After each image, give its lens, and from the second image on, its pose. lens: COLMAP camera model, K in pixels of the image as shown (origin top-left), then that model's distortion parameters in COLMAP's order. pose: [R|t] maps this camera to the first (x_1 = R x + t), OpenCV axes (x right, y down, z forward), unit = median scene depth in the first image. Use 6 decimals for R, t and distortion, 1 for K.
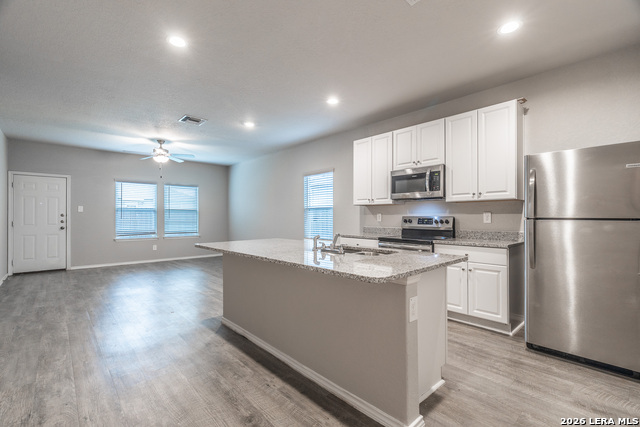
lens RADIAL K [[290.6, 0, 320.4], [0, 290.6, 215.2], [0, 0, 1]] dist [0.007361, 0.000277]
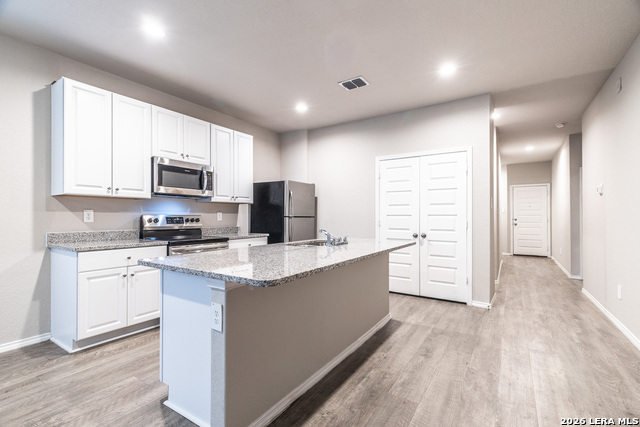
lens RADIAL K [[290.6, 0, 320.4], [0, 290.6, 215.2], [0, 0, 1]] dist [0.007361, 0.000277]
pose [[-0.249309, 0.004685, 0.968413, -0.456275], [-0.006223, 0.999960, -0.006440, 0.005654], [-0.968404, -0.007632, -0.249269, 0.562035]]
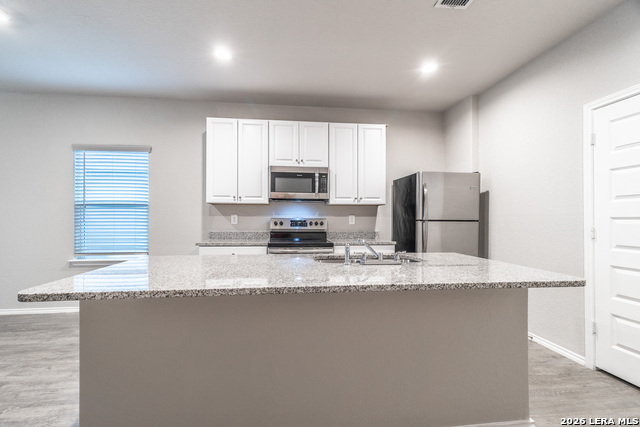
lens RADIAL K [[289.6, 0, 318.7], [0, 289.6, 218.6], [0, 0, 1]] dist [0.006369, 0.000220]
pose [[0.584595, 0.004752, 0.811311, -0.271567], [-0.007656, 0.999971, -0.000340, 0.003398], [-0.811289, -0.006013, 0.584614, 0.275500]]
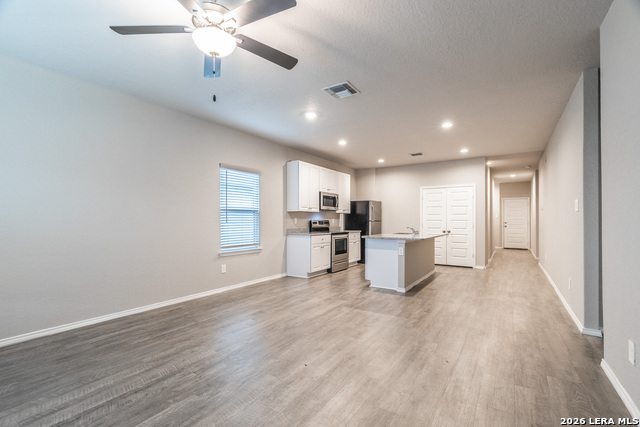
lens RADIAL K [[289.6, 0, 318.7], [0, 289.6, 218.6], [0, 0, 1]] dist [0.006369, 0.000220]
pose [[-0.244284, 0.005554, 0.969688, -0.954222], [-0.007417, 0.999944, -0.007596, 0.006260], [-0.969675, -0.009048, -0.244229, 1.030267]]
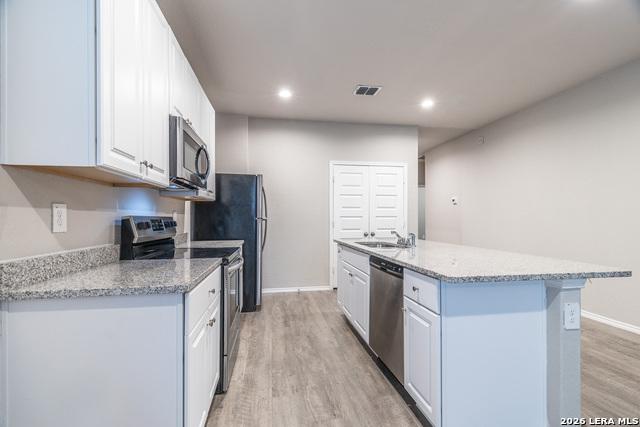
lens RADIAL K [[290.6, 0, 320.4], [0, 290.6, 215.2], [0, 0, 1]] dist [0.007361, 0.000277]
pose [[-0.844069, 0.005422, 0.536206, -0.138440], [-0.002365, 0.999902, -0.013833, 0.006827], [-0.536229, -0.012944, -0.843974, 0.929110]]
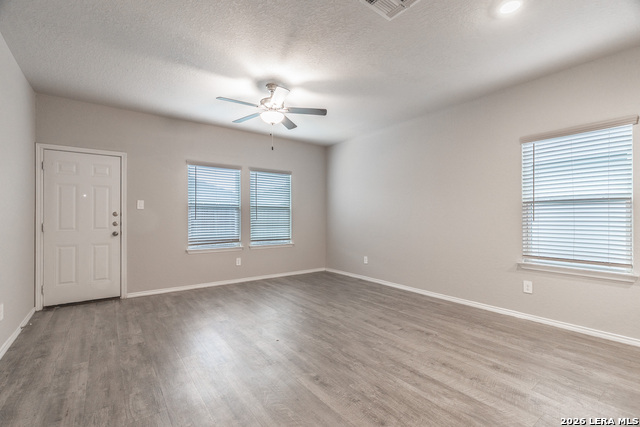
lens RADIAL K [[289.5, 0, 321.9], [0, 289.5, 215.7], [0, 0, 1]] dist [0.005933, 0.000117]
pose [[0.995597, 0.000267, -0.093741, -0.420241], [-0.000161, 0.999999, 0.001145, 0.003102], [0.093741, -0.001125, 0.995596, 0.461571]]
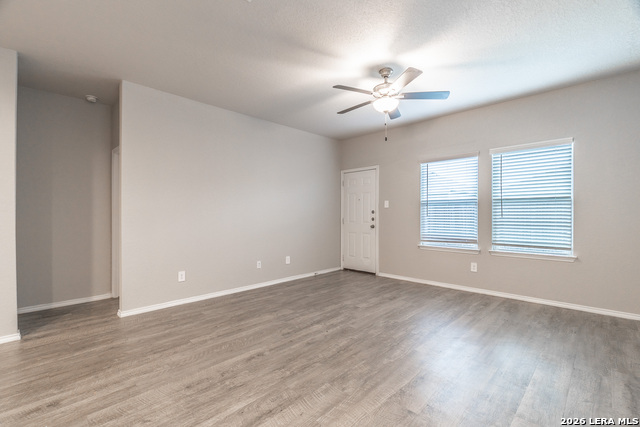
lens RADIAL K [[289.6, 0, 318.7], [0, 289.6, 218.6], [0, 0, 1]] dist [0.006369, 0.000220]
pose [[0.060234, 0.014817, -0.998074, -0.025830], [0.012194, 0.999804, 0.015579, 0.004724], [0.998110, -0.013109, 0.060042, 0.900718]]
